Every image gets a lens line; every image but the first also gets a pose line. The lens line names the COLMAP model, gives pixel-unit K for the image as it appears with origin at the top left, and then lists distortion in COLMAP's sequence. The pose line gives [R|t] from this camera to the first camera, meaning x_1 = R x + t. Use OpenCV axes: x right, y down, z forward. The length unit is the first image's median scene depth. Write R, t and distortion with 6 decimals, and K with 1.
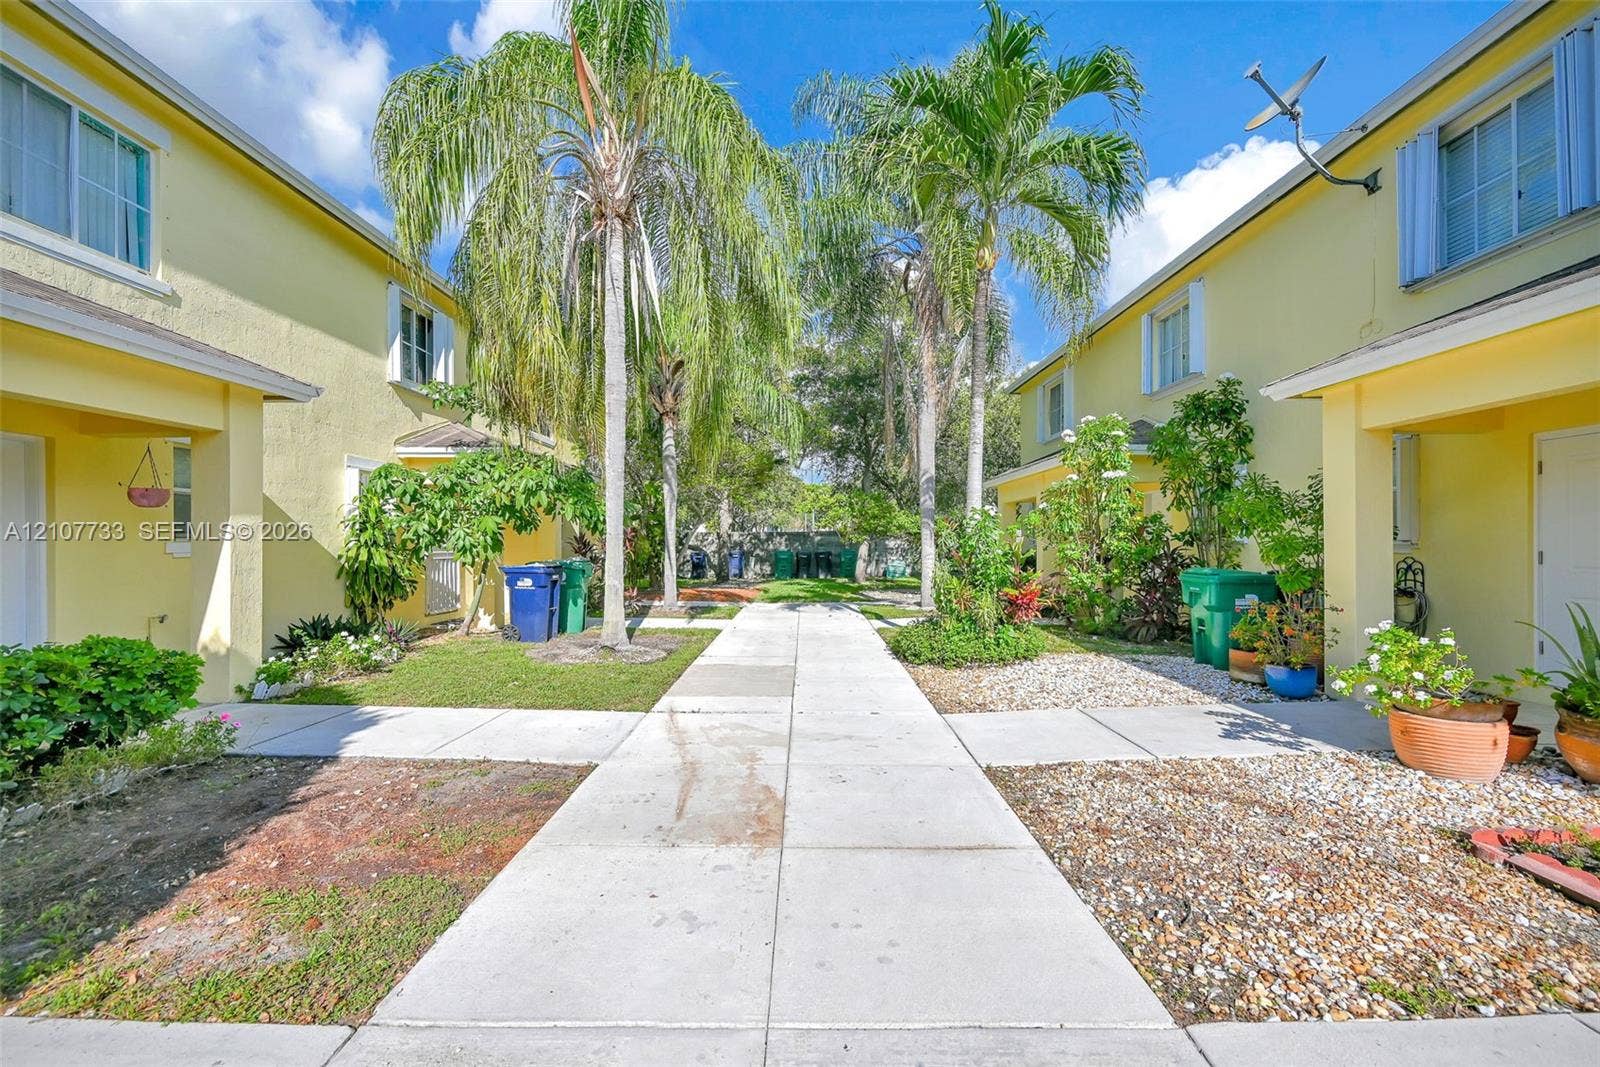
lens RADIAL K [[629.3, 0, 794.5], [0, 629.3, 539.4], [0, 0, 1]] dist [-0.000395, -0.000082]
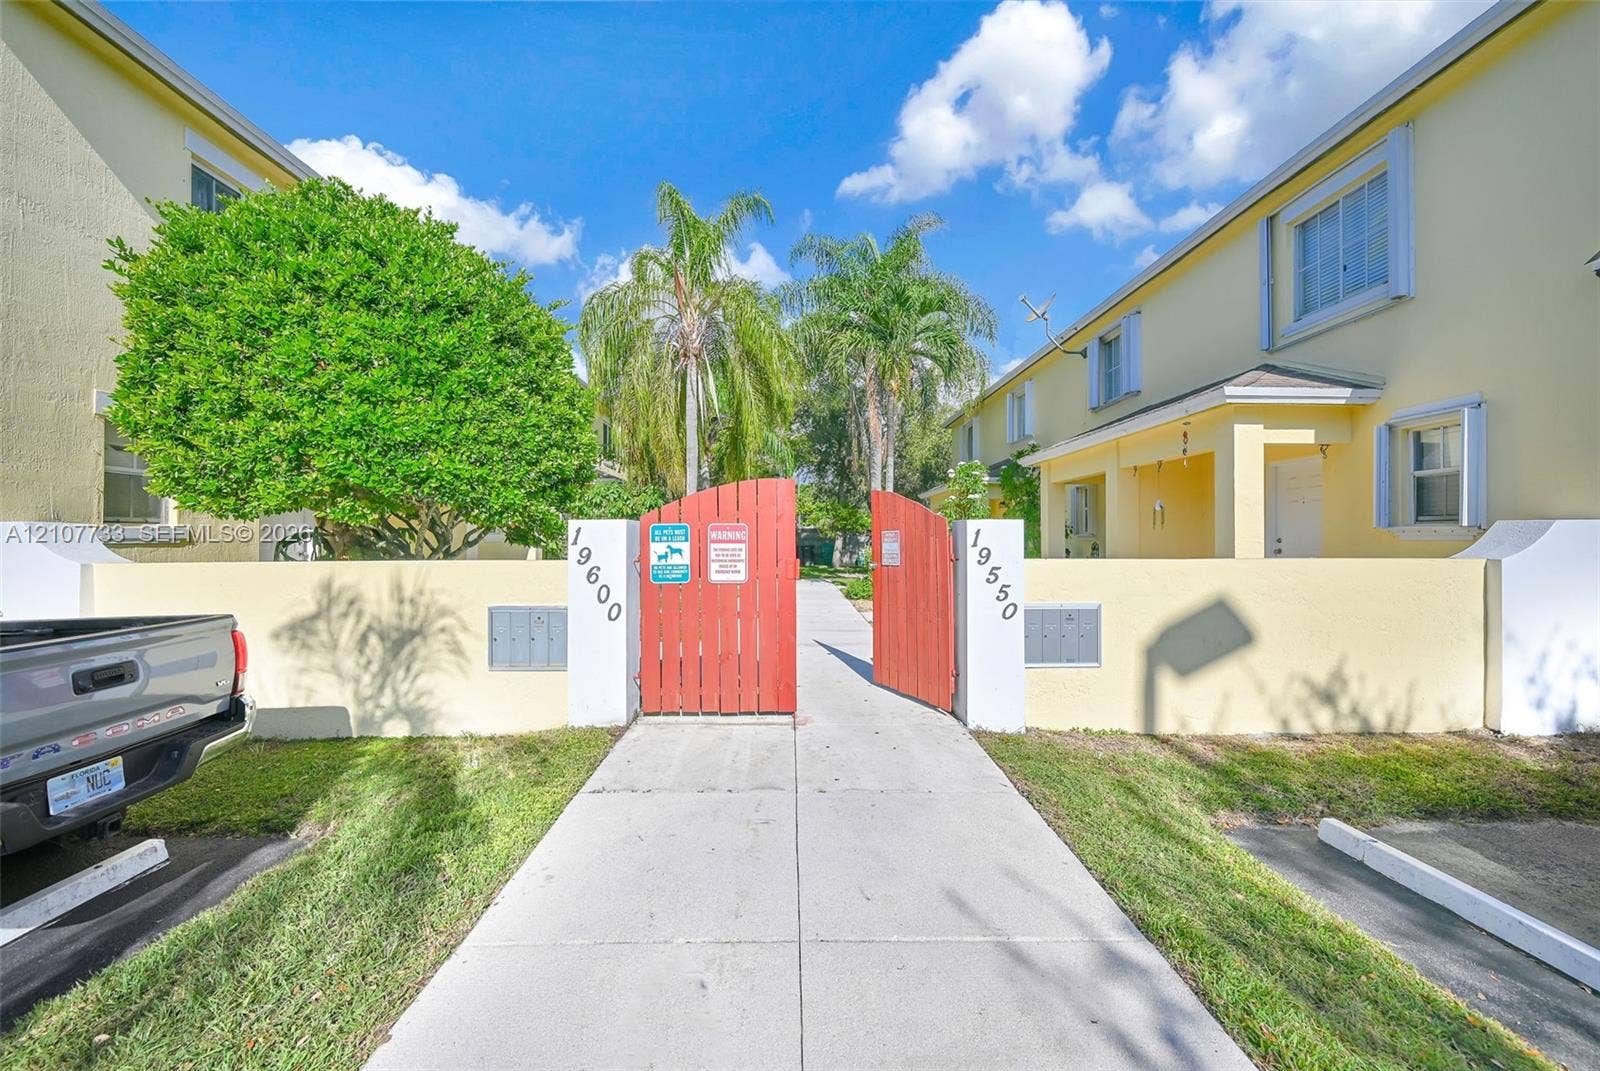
lens RADIAL K [[629.3, 0, 794.5], [0, 629.3, 541.4], [0, 0, 1]] dist [-0.000395, -0.000082]
pose [[0.999727, 0.001337, 0.023346, -0.014524], [-0.001516, 0.999970, 0.007644, 0.004205], [-0.023335, -0.007677, 0.999698, -0.366441]]
